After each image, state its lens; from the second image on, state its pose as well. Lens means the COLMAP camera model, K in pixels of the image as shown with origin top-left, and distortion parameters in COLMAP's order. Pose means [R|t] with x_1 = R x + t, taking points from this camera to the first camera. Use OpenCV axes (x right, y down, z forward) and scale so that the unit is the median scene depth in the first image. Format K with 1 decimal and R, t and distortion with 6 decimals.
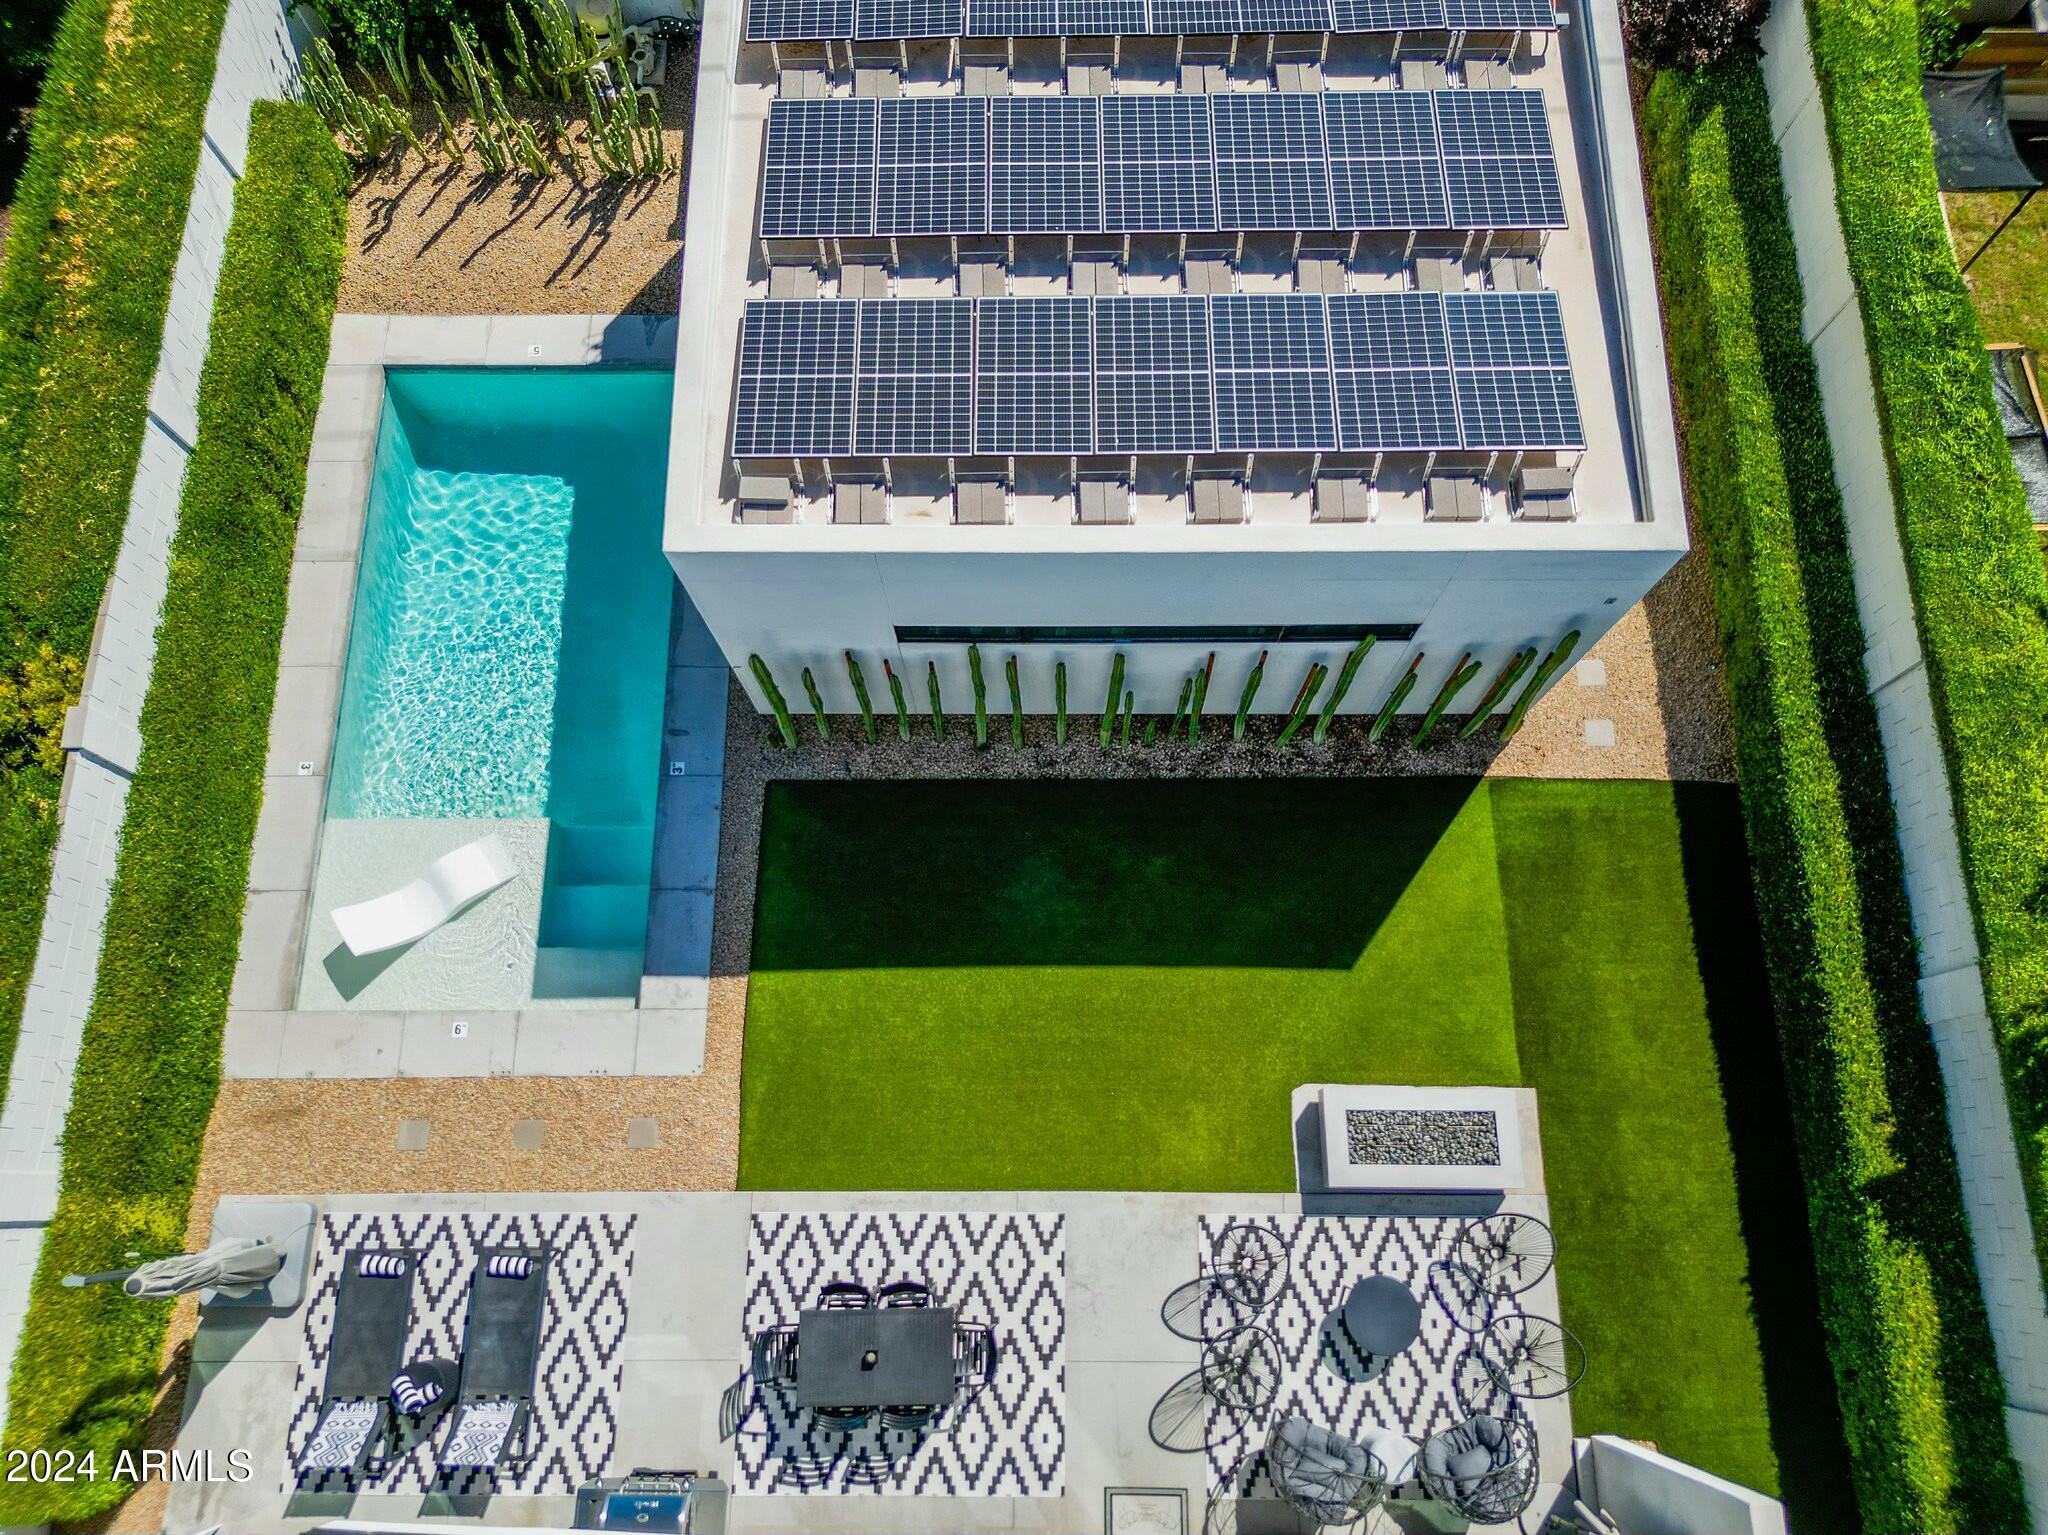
lens RADIAL K [[1391.0, 0, 1026.0], [0, 1391.0, 769.3], [0, 0, 1]] dist [0.049301, -0.010164]
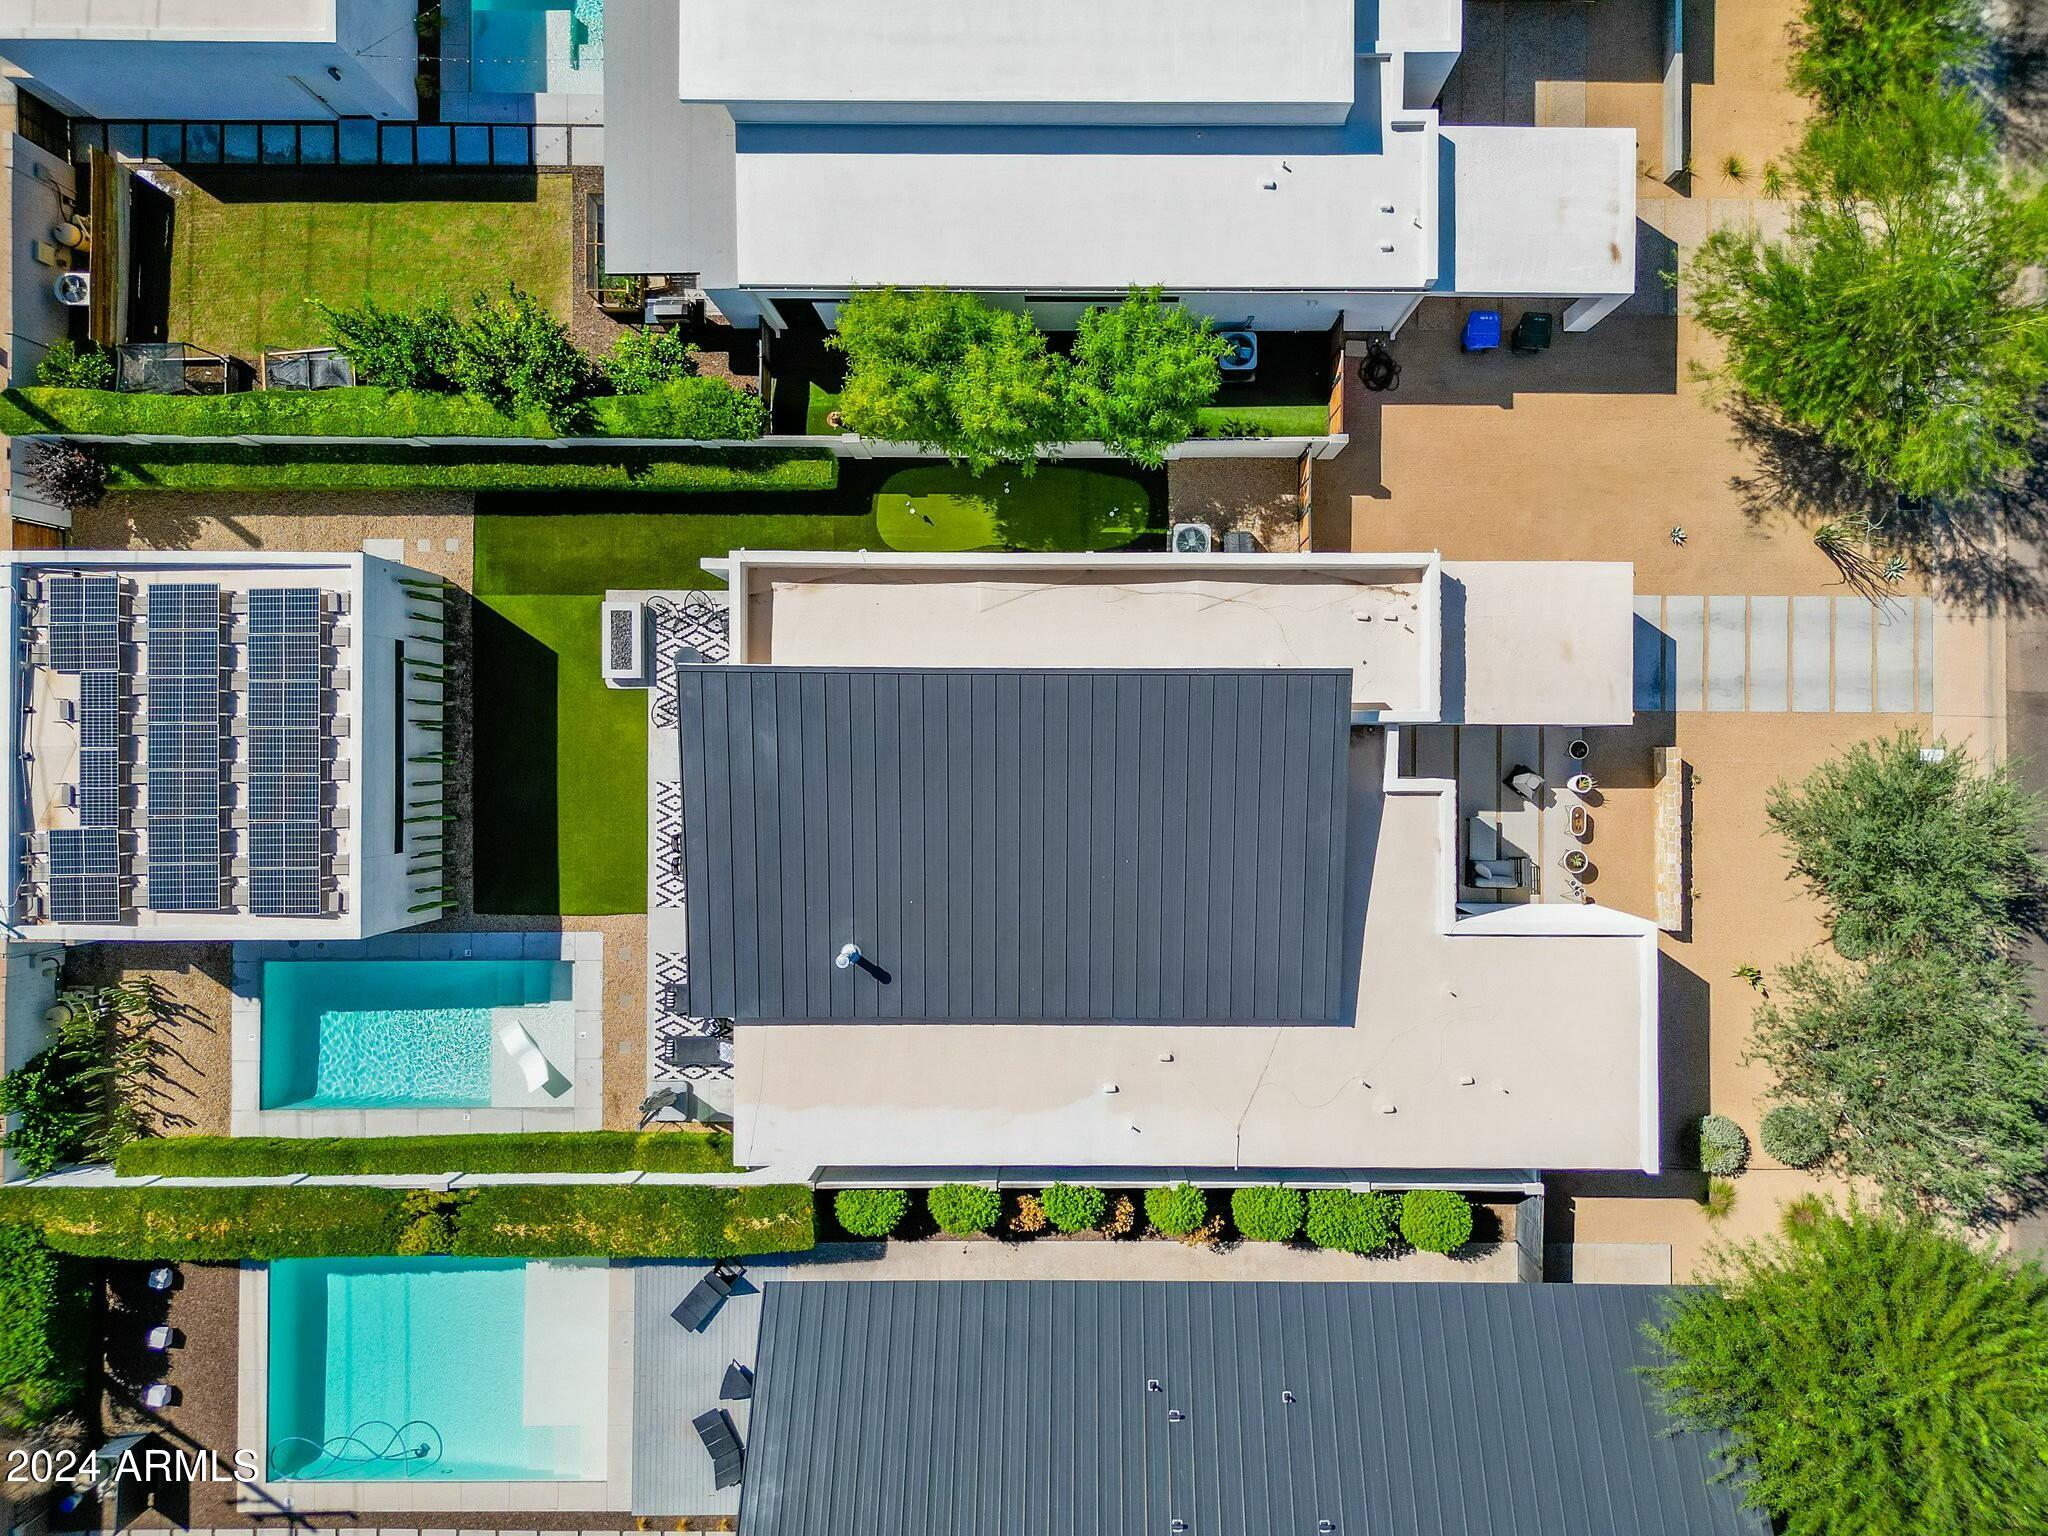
lens RADIAL K [[1391.0, 0, 1025.9], [0, 1391.0, 756.4], [0, 0, 1]] dist [0.049301, -0.010164]
pose [[-0.000865, -0.999922, 0.012482, 0.041134], [0.960518, 0.002642, 0.278206, 0.258966], [-0.278217, 0.012229, 0.960440, -1.586421]]
